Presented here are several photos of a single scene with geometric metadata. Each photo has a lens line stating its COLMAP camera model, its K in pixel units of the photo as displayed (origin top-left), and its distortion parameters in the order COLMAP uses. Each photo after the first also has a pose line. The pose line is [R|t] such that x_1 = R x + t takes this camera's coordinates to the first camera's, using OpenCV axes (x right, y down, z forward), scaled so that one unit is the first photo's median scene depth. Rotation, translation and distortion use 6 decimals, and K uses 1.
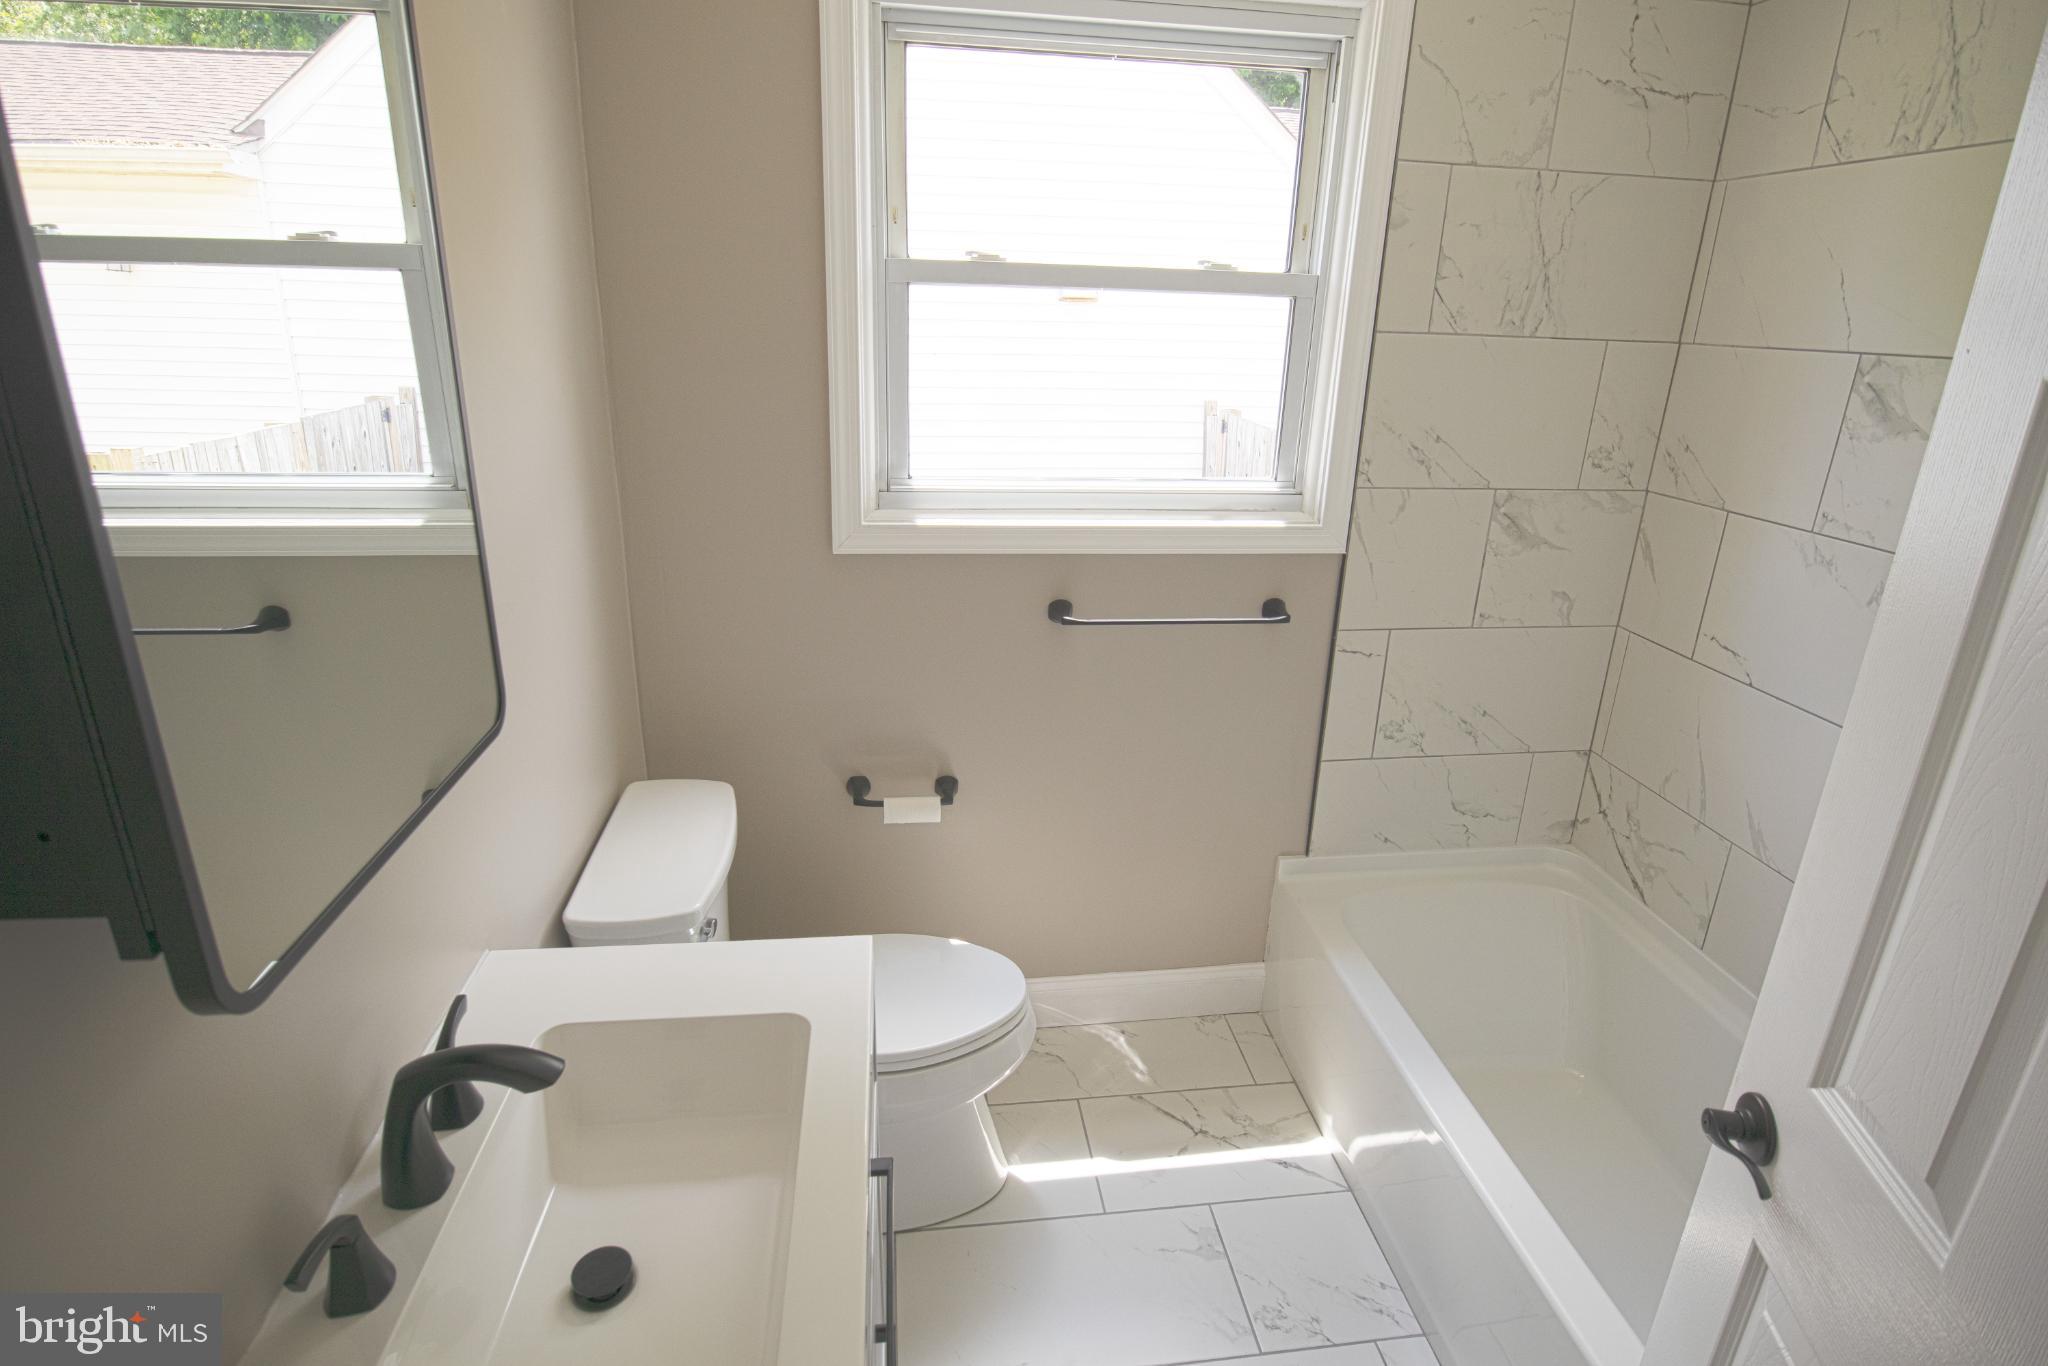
lens RADIAL K [[1036.9, 0, 1027.6], [0, 1036.9, 682.1], [0, 0, 1]] dist [-0.031439, 0.004515]
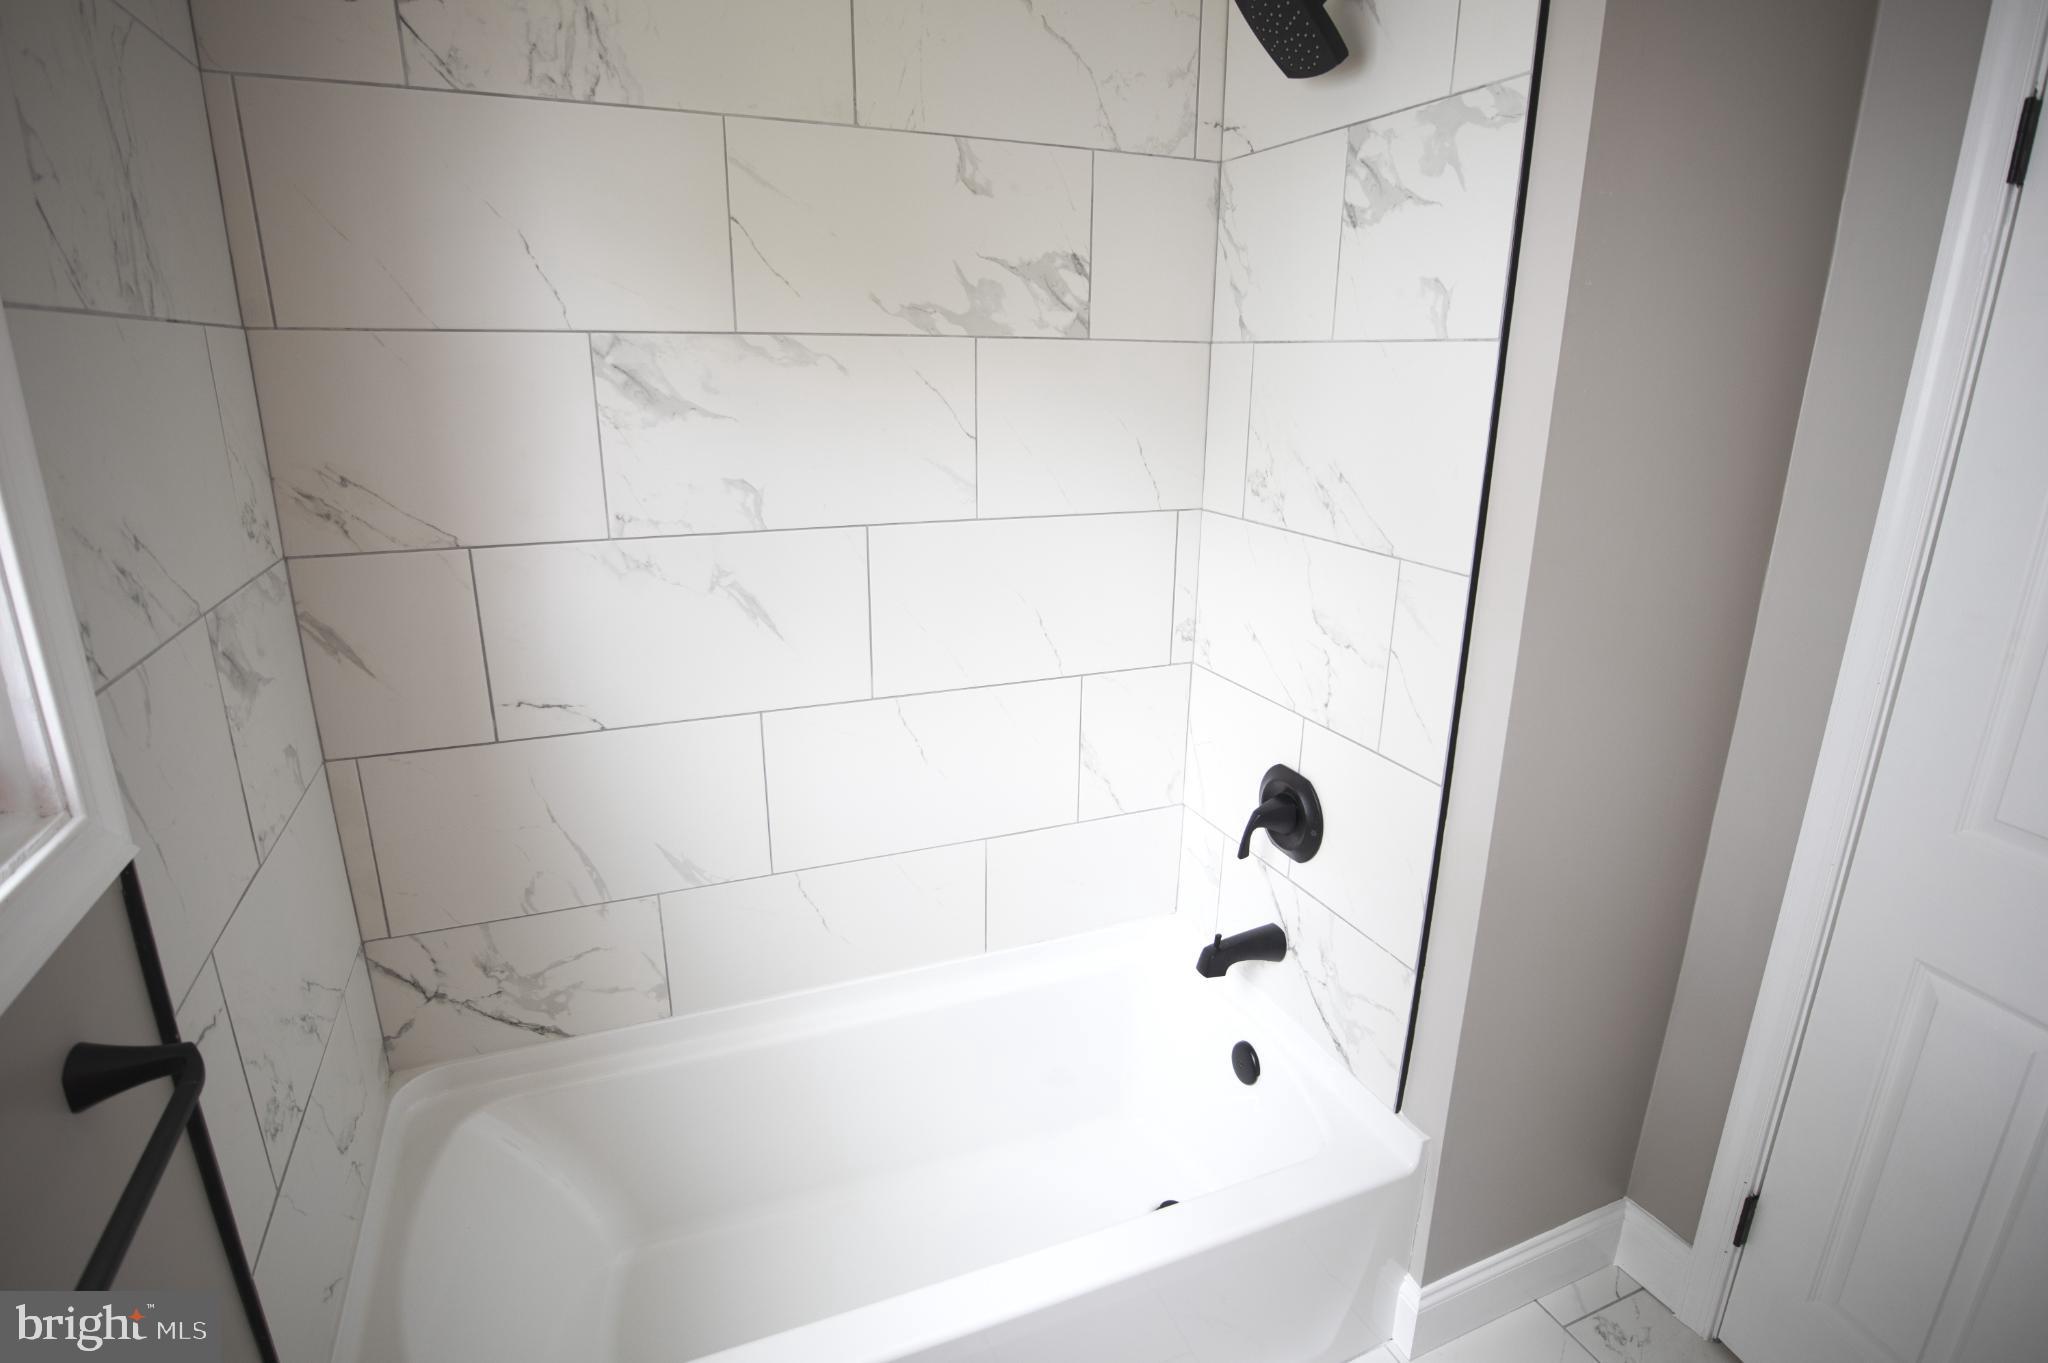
lens RADIAL K [[1036.9, 0, 1020.8], [0, 1036.9, 670.7], [0, 0, 1]] dist [-0.031439, 0.004515]
pose [[-0.269212, -0.304801, 0.913576, -0.139096], [0.309741, 0.870797, 0.381803, -0.243668], [-0.911913, 0.385758, -0.140020, 0.747281]]
